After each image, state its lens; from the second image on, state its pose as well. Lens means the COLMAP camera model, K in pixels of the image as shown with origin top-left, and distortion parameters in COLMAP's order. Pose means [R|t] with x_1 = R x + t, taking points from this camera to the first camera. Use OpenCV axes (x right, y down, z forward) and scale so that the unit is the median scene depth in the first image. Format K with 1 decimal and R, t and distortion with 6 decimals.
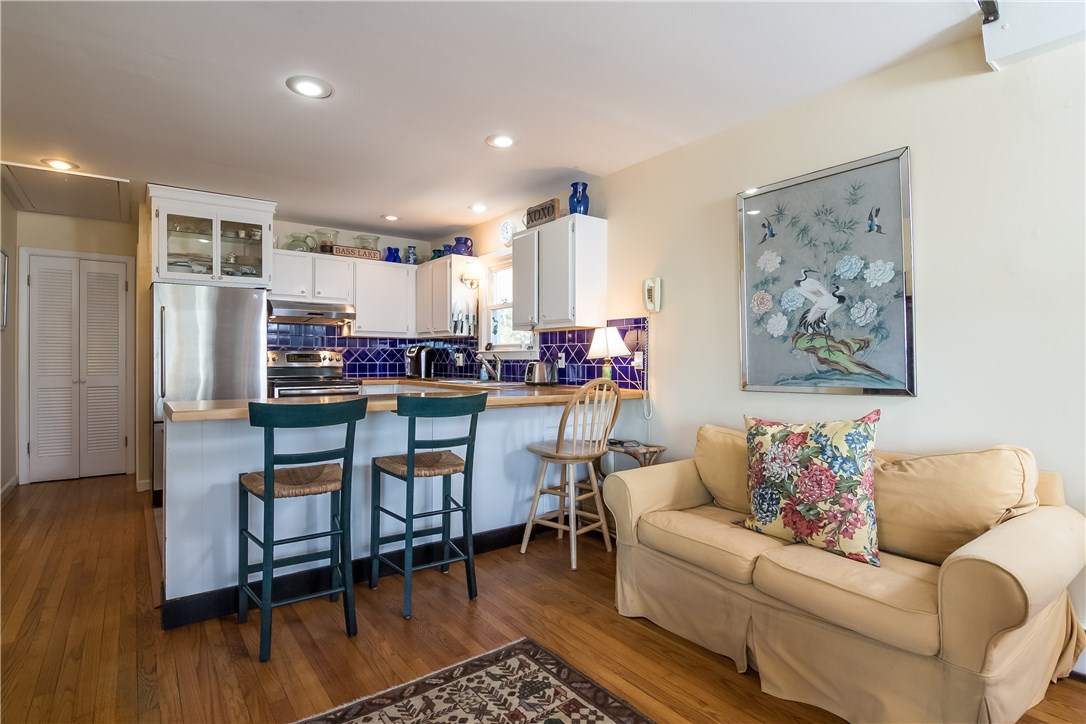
lens RADIAL K [[548.1, 0, 528.7], [0, 548.1, 358.2], [0, 0, 1]] dist [-0.000333, -0.000499]
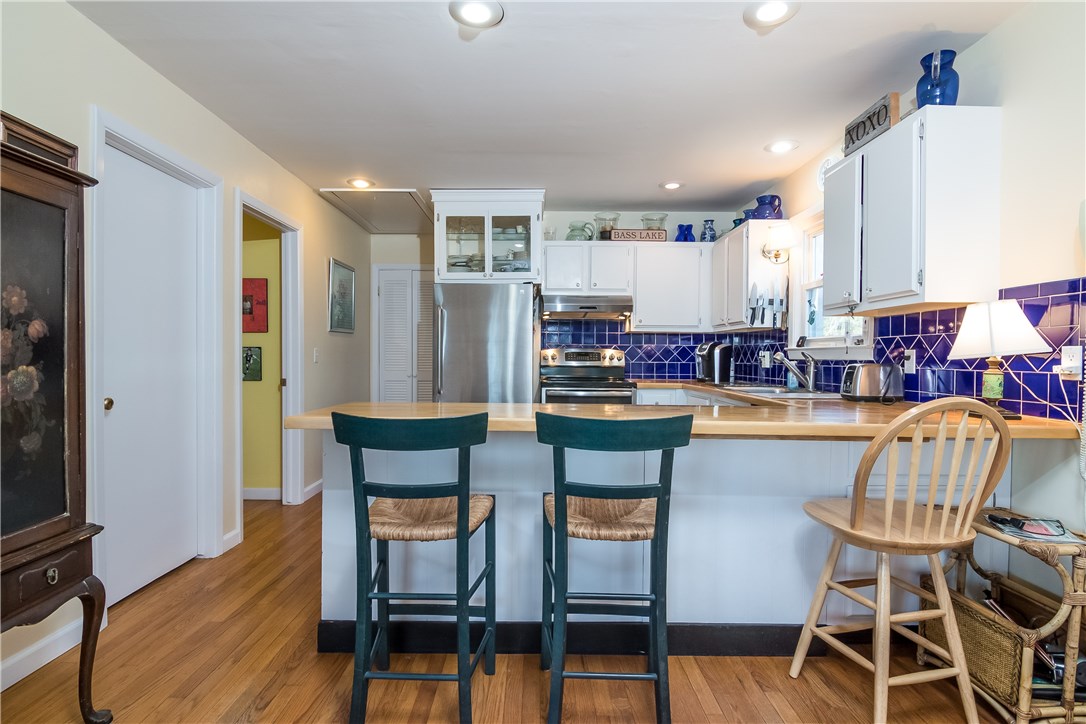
lens RADIAL K [[547.8, 0, 527.9], [0, 547.8, 365.4], [0, 0, 1]] dist [0.003066, -0.012021]
pose [[0.801477, 0.012960, -0.597885, 0.078062], [-0.003887, 0.999857, 0.016464, -0.000190], [0.598013, -0.010871, 0.801413, 0.235565]]
